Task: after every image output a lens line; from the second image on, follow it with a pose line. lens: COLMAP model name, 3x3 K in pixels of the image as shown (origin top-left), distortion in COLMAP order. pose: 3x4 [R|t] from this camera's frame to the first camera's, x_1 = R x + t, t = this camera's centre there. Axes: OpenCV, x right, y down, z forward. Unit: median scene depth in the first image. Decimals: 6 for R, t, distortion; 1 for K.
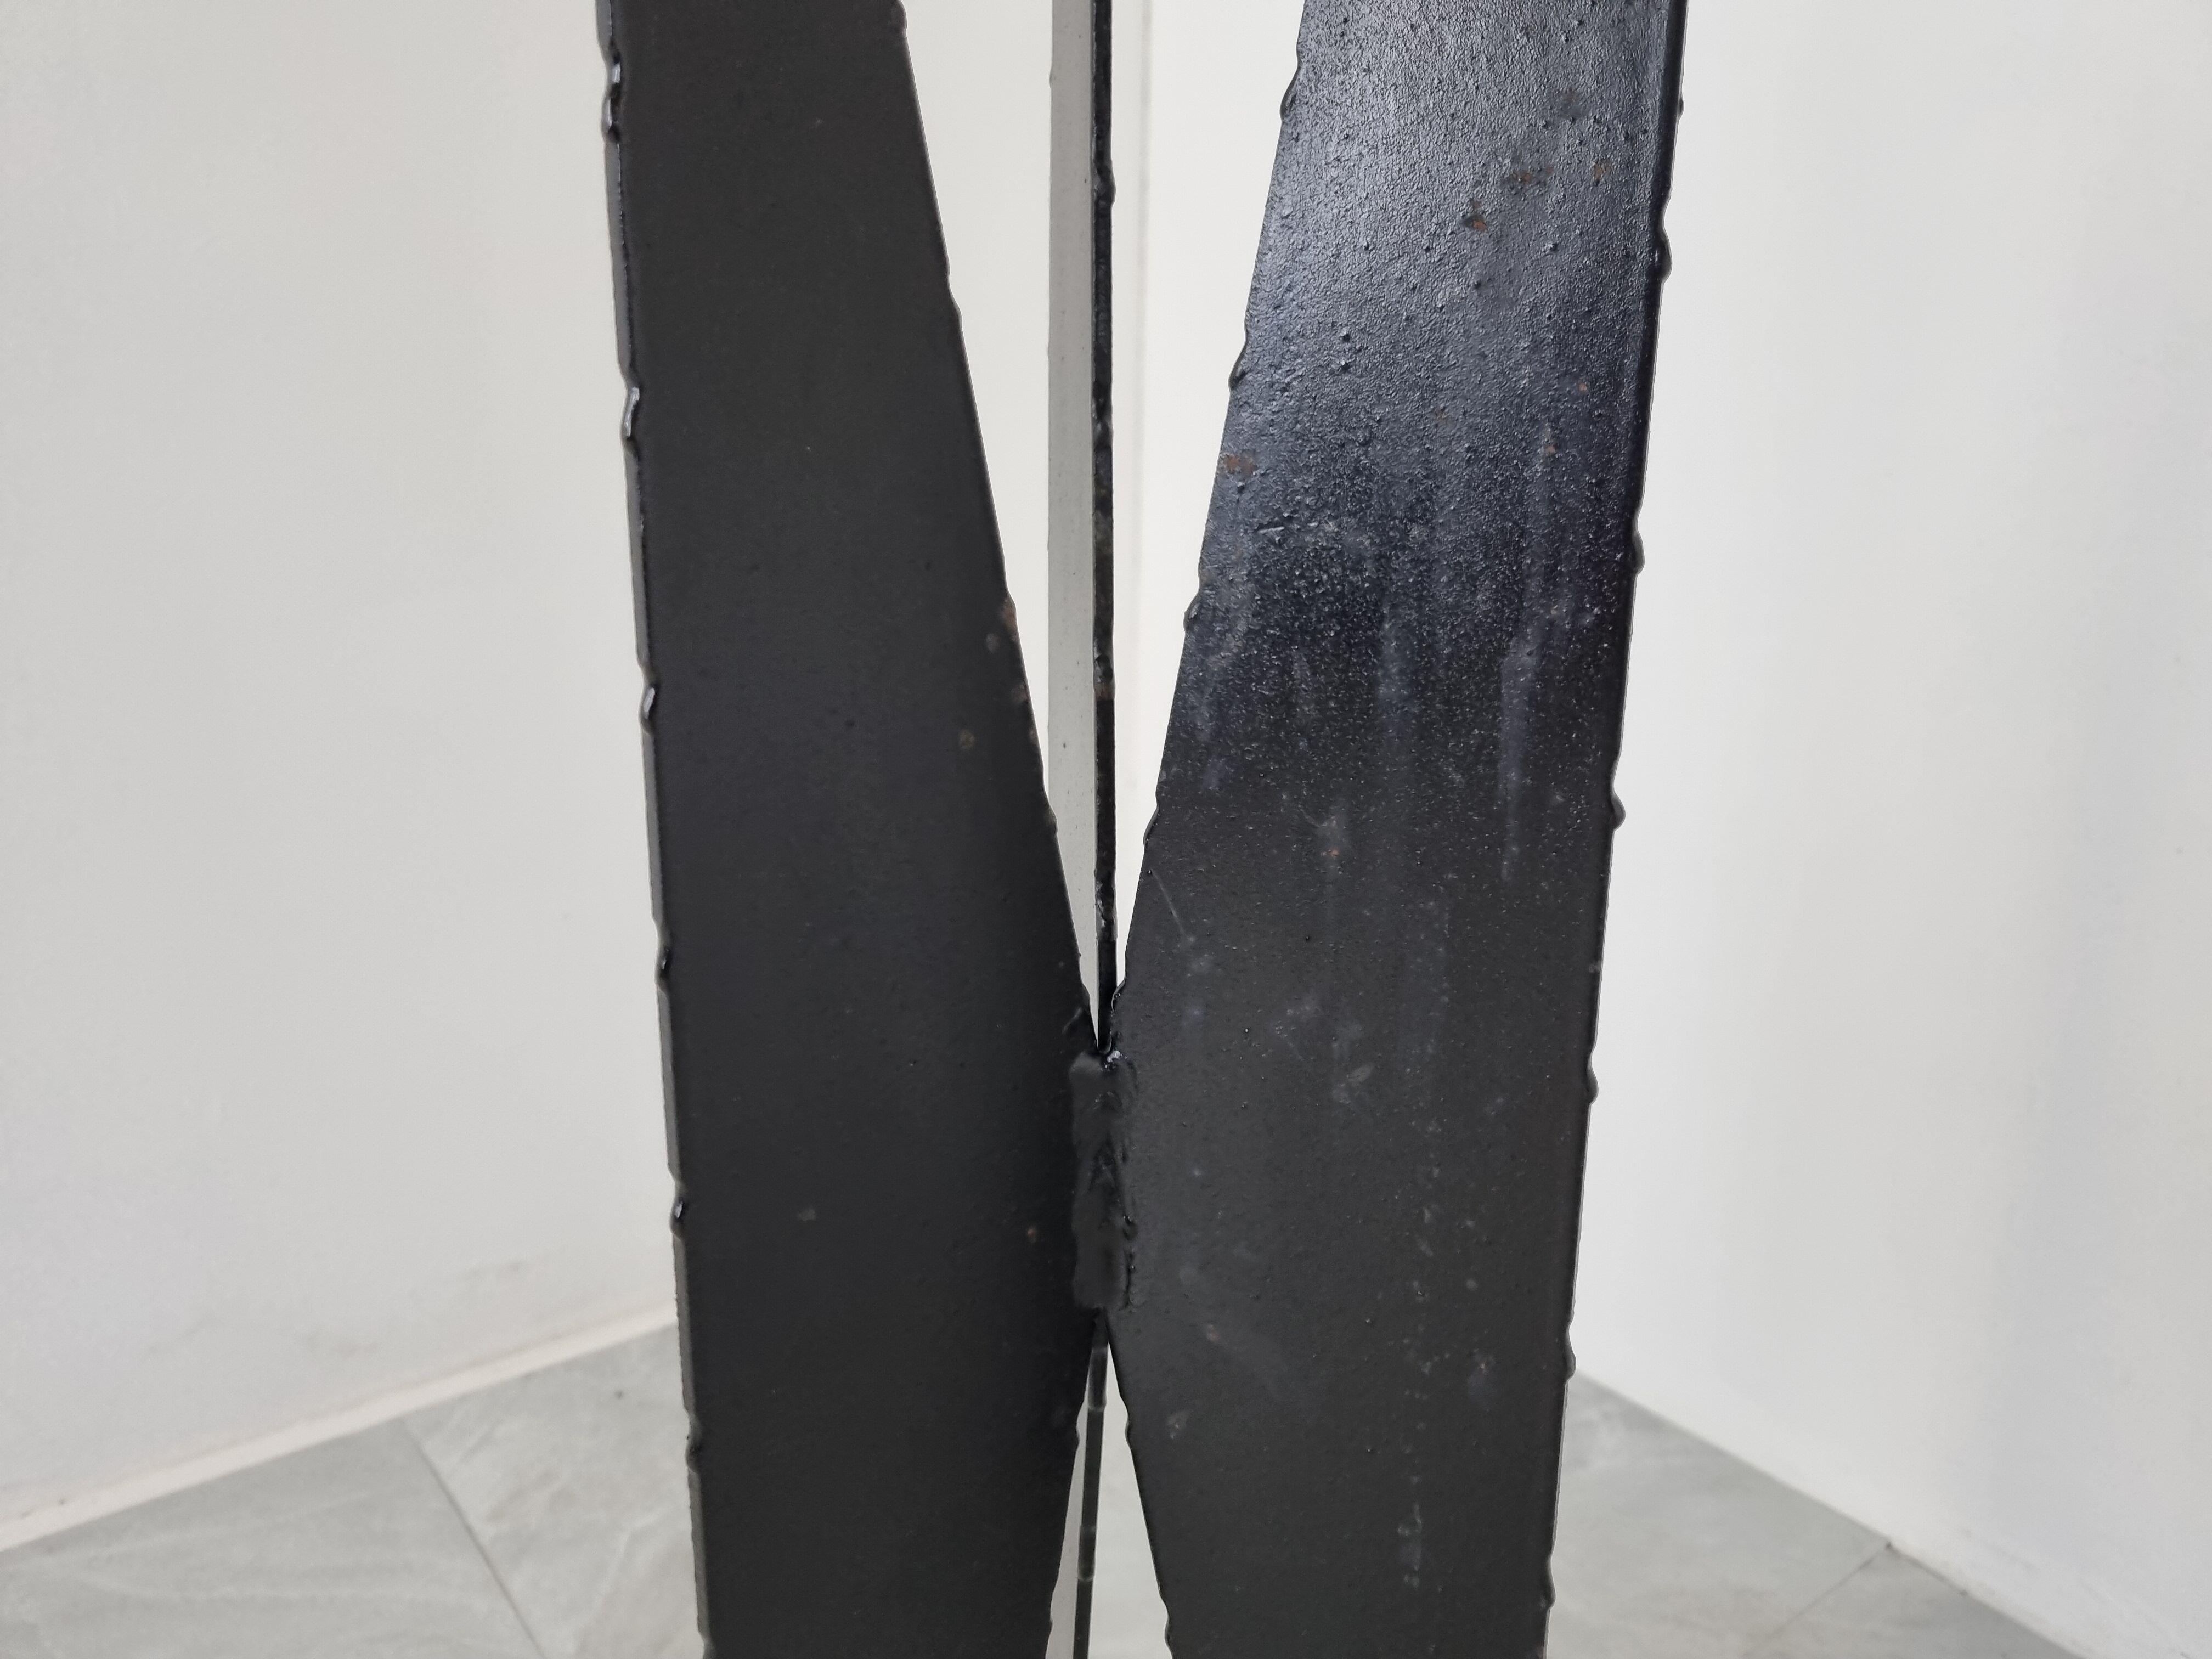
lens RADIAL K [[1685.0, 0, 1072.3], [0, 1685.0, 821.9], [0, 0, 1]] dist [0.029271, -0.008785]
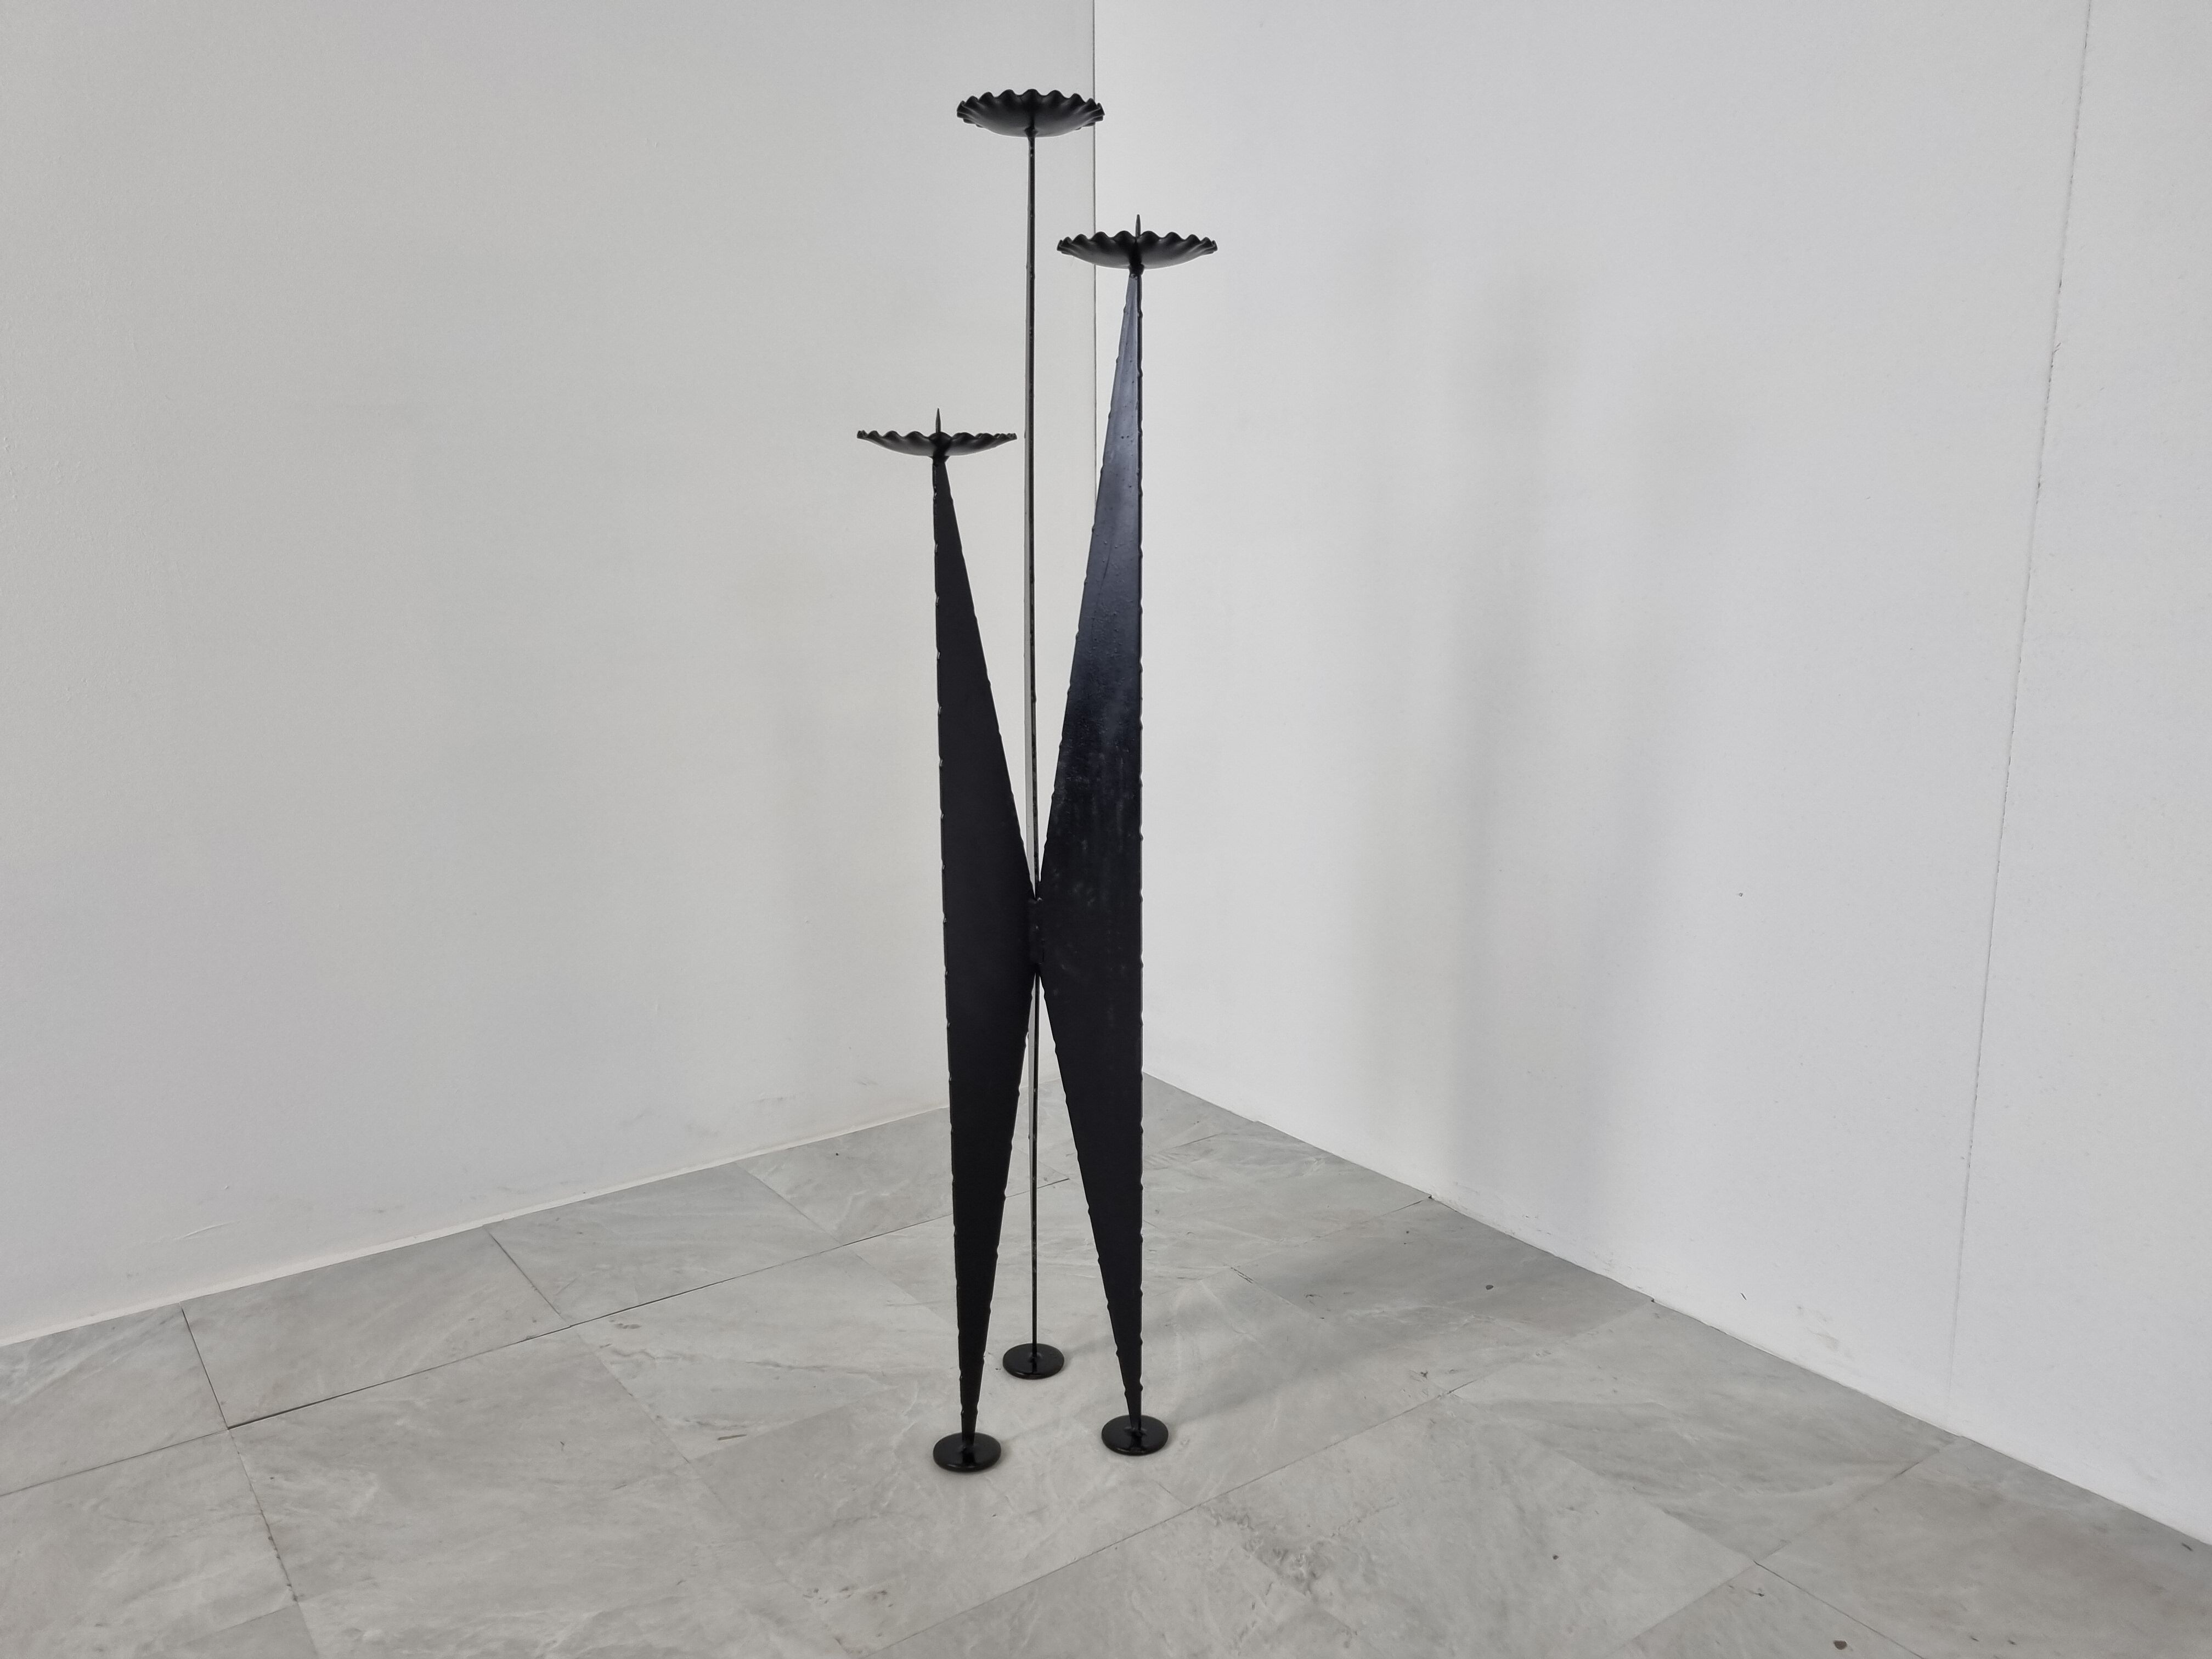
lens RADIAL K [[1683.0, 0, 1061.9], [0, 1683.0, 832.3], [0, 0, 1]] dist [0.027750, -0.000160]
pose [[0.999499, -0.009584, -0.030155, 0.204842], [0.007804, 0.998250, -0.058611, 0.212780], [0.030664, 0.058346, 0.997825, -3.112288]]
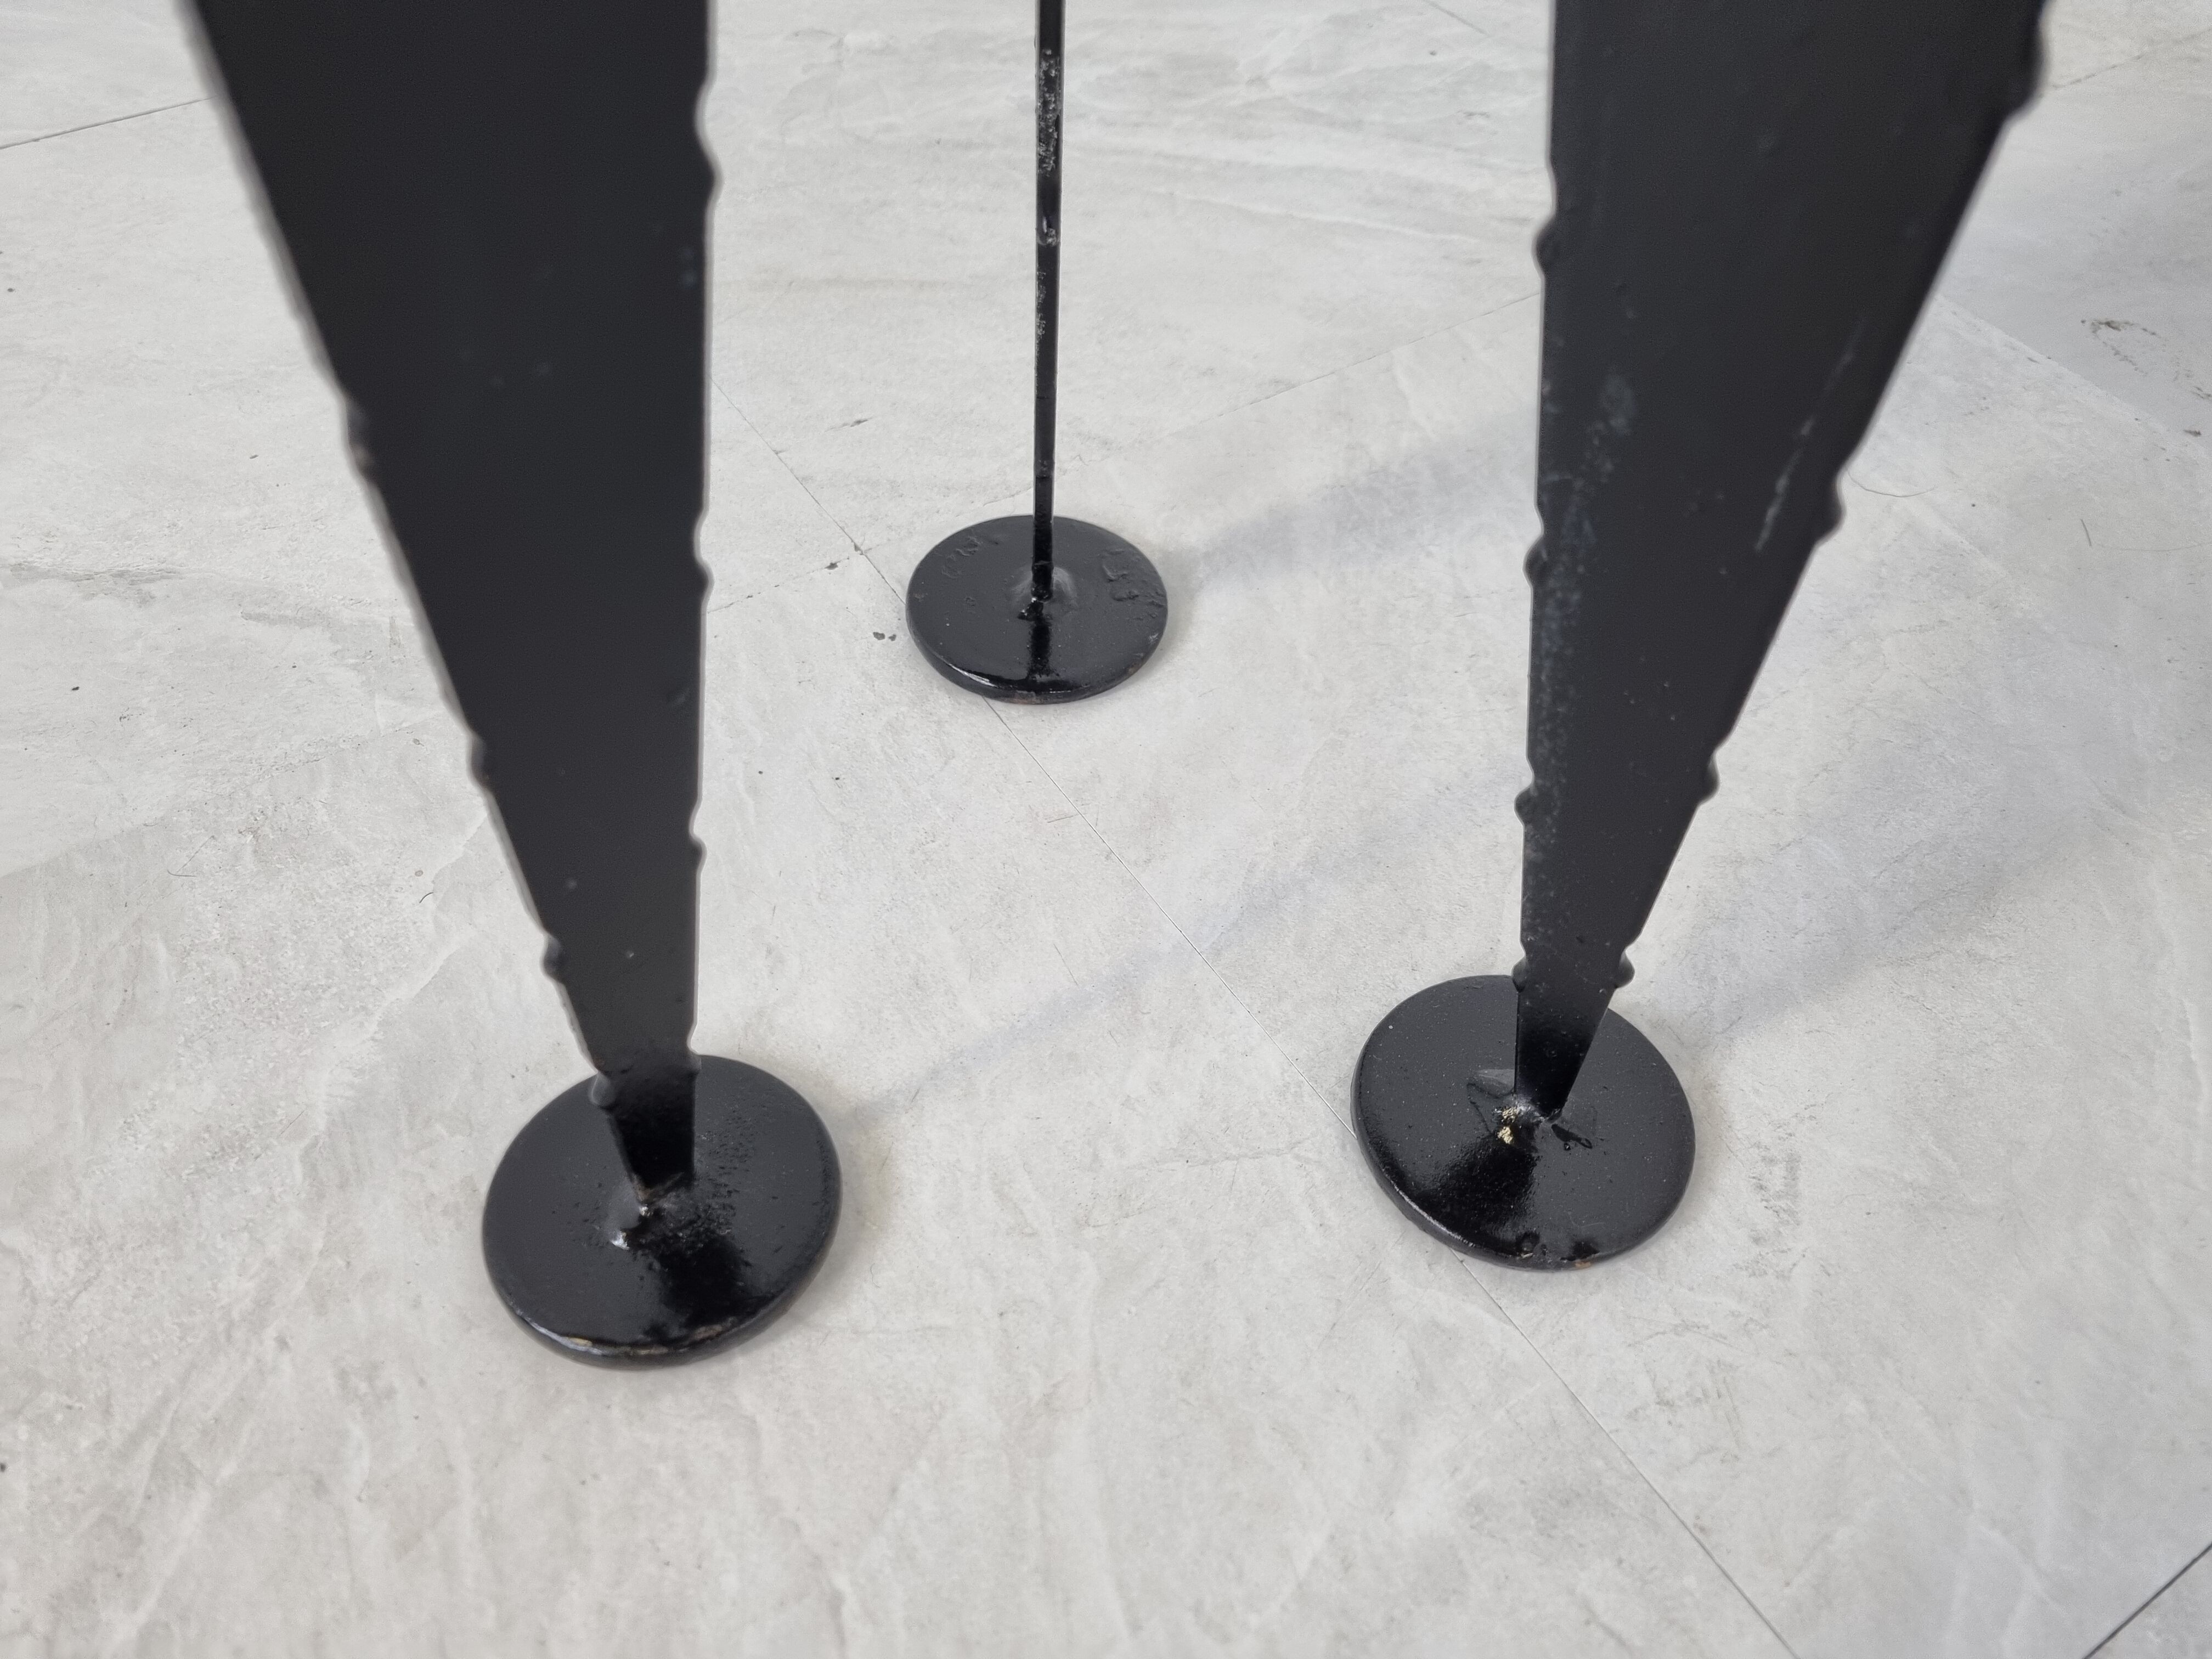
lens RADIAL K [[1685.0, 0, 1072.3], [0, 1685.0, 821.9], [0, 0, 1]] dist [0.029271, -0.008785]
pose [[0.997871, 0.057153, -0.031408, 0.038945], [-0.029463, 0.824755, 0.564722, 0.885259], [0.058180, -0.562595, 0.824683, 0.596085]]
